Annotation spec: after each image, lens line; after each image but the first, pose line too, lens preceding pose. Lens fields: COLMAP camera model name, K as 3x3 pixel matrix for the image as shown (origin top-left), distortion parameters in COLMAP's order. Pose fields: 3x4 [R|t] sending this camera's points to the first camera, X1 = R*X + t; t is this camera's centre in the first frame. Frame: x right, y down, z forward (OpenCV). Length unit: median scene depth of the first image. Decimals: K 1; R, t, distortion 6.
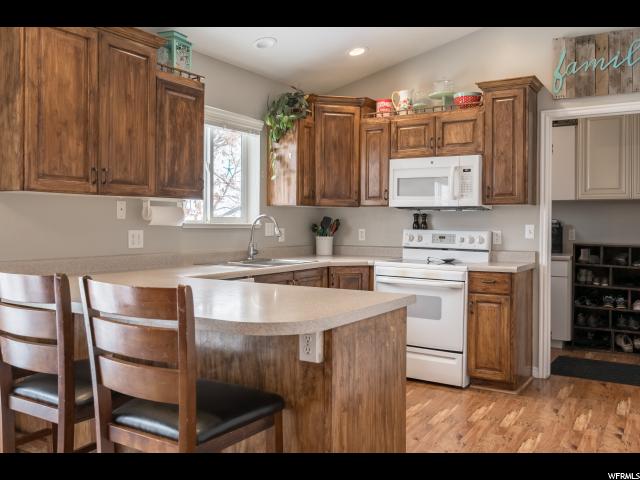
lens RADIAL K [[581.2, 0, 319.9], [0, 581.2, 237.8], [0, 0, 1]] dist [-0.004208, 0.000000]
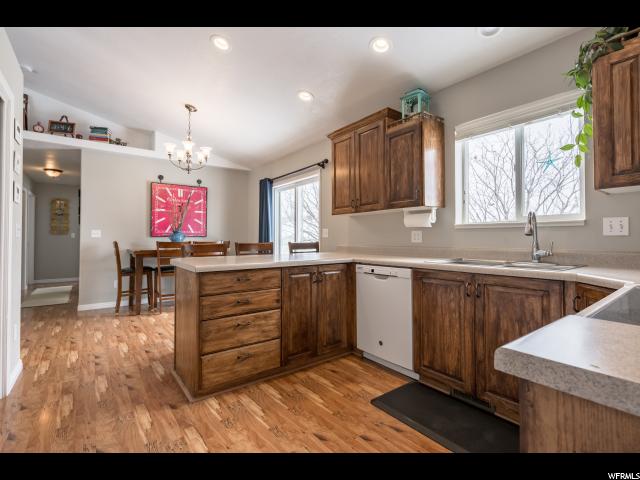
lens RADIAL K [[298.7, 0, 322.1], [0, 298.7, 234.0], [0, 0, 1]] dist [-0.002283, 0.000351]
pose [[-0.363905, -0.017776, -0.931266, 0.403579], [-0.023071, 0.999683, -0.010067, 0.007280], [0.931150, 0.017822, -0.364200, 0.838185]]
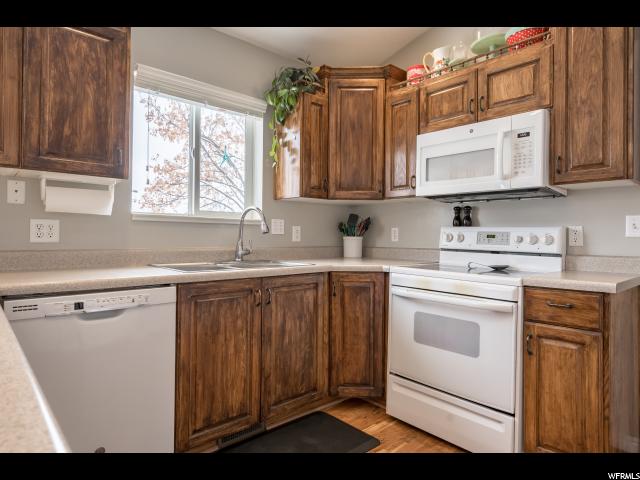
lens RADIAL K [[390.1, 0, 320.9], [0, 390.1, 236.6], [0, 0, 1]] dist [0.003690, -0.001501]
pose [[0.960263, 0.002821, -0.279083, 0.146141], [-0.010638, 0.999592, -0.026498, 0.015795], [0.278894, 0.028414, 0.959901, 0.477533]]
